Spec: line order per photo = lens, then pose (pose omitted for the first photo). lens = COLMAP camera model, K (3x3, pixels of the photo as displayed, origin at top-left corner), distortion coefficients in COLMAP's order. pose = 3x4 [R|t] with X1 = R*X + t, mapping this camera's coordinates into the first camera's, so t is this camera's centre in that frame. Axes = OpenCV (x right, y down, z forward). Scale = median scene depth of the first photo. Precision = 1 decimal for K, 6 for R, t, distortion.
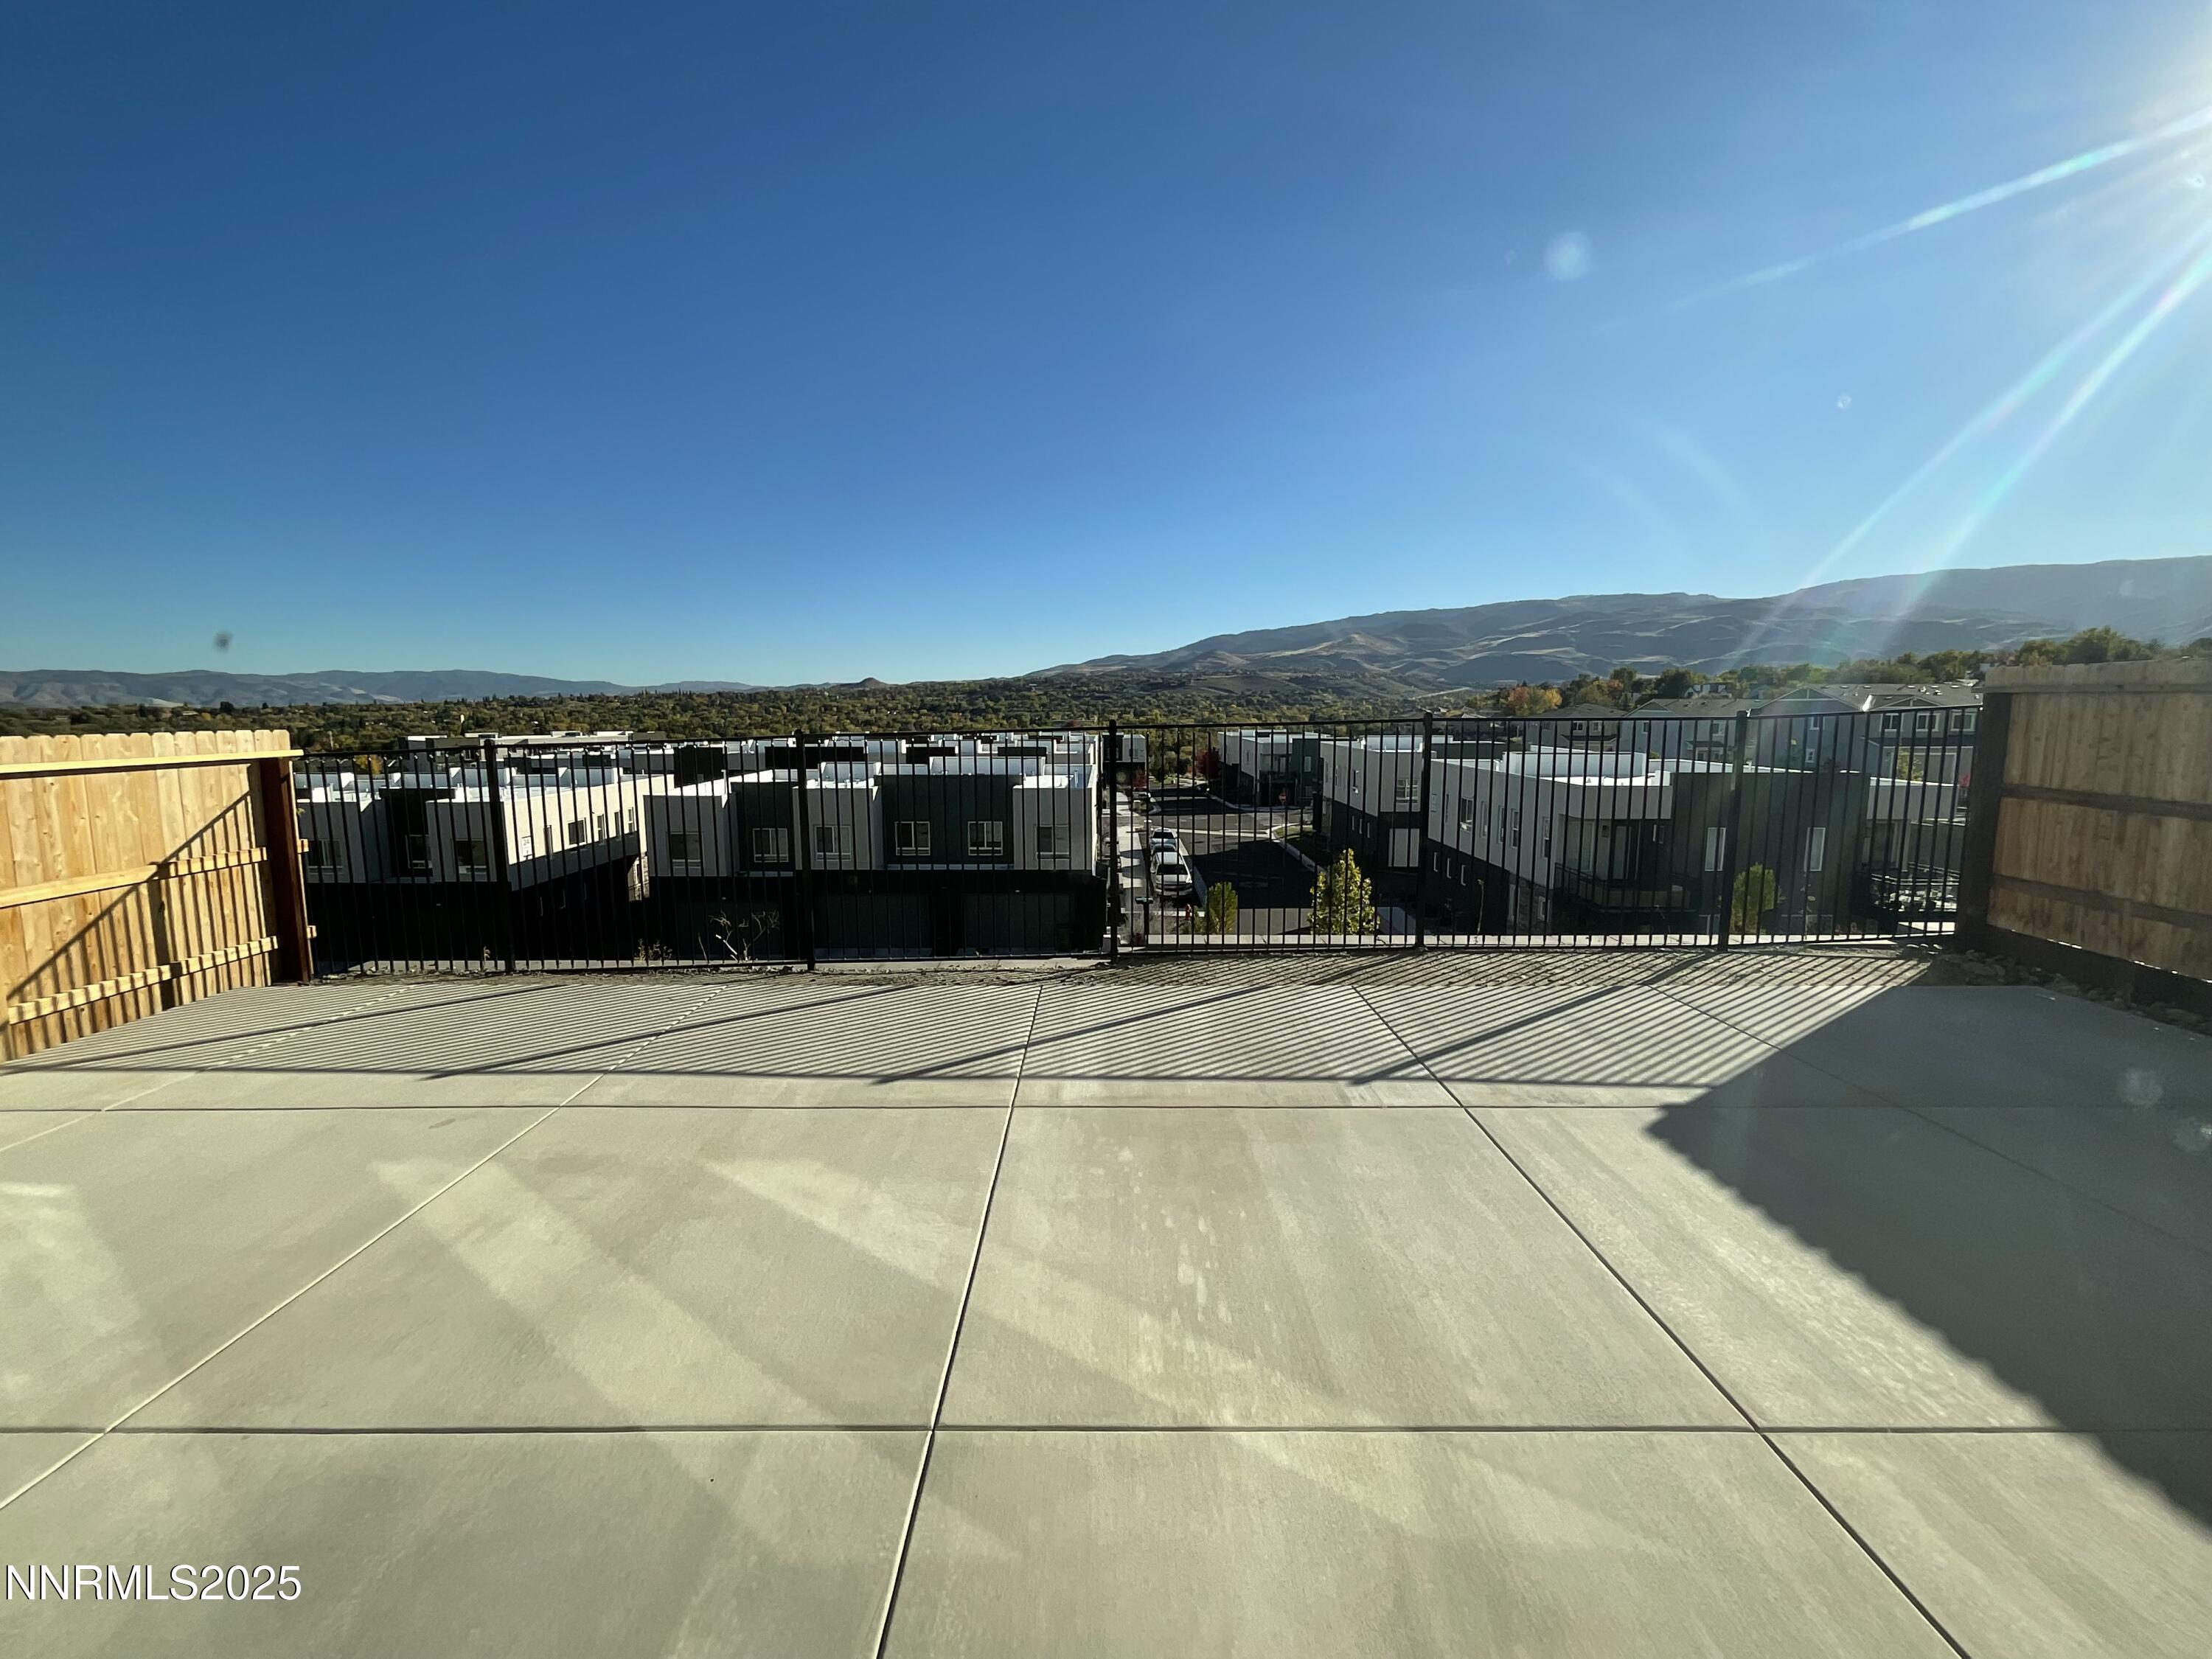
lens RADIAL K [[890.9, 0, 1103.2], [0, 890.9, 822.7], [0, 0, 1]] dist [-0.001012, -0.000047]
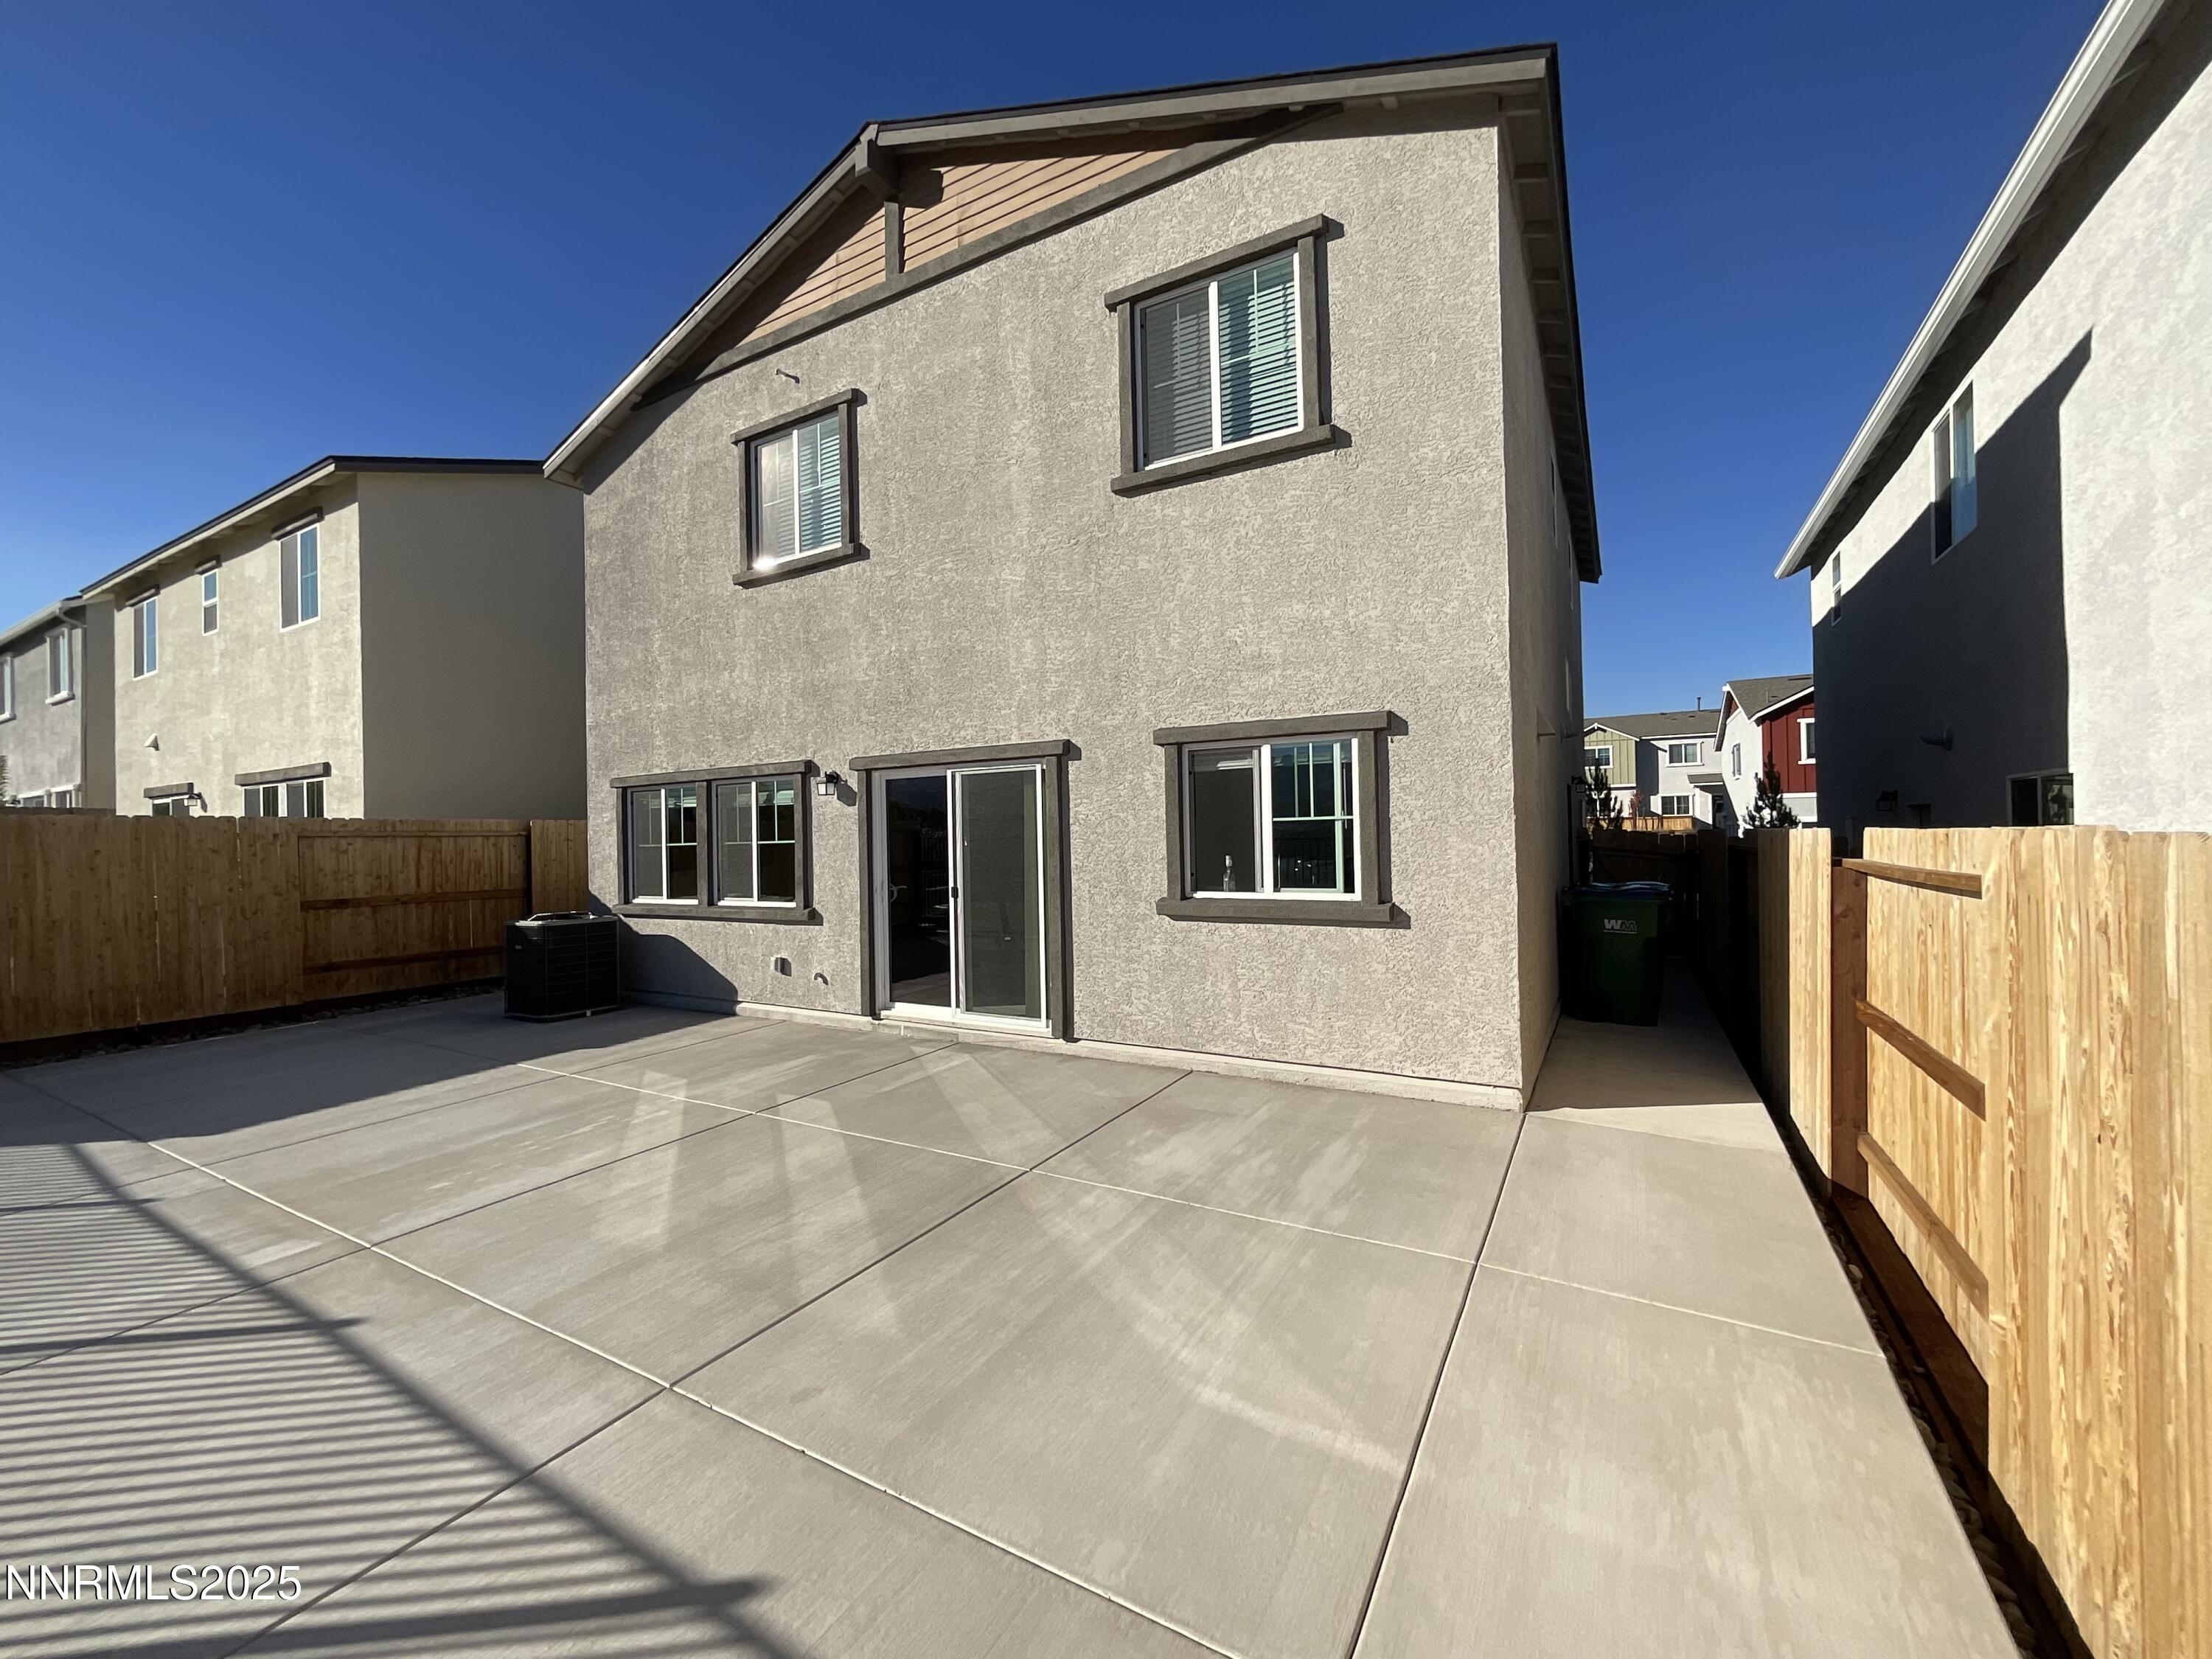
lens RADIAL K [[890.9, 0, 1110.6], [0, 890.9, 833.2], [0, 0, 1]] dist [-0.001012, -0.000047]
pose [[-0.865305, 0.034921, 0.500028, -1.134699], [0.095454, 0.990795, 0.095989, -0.104558], [-0.492073, 0.130790, -0.860673, 1.258990]]
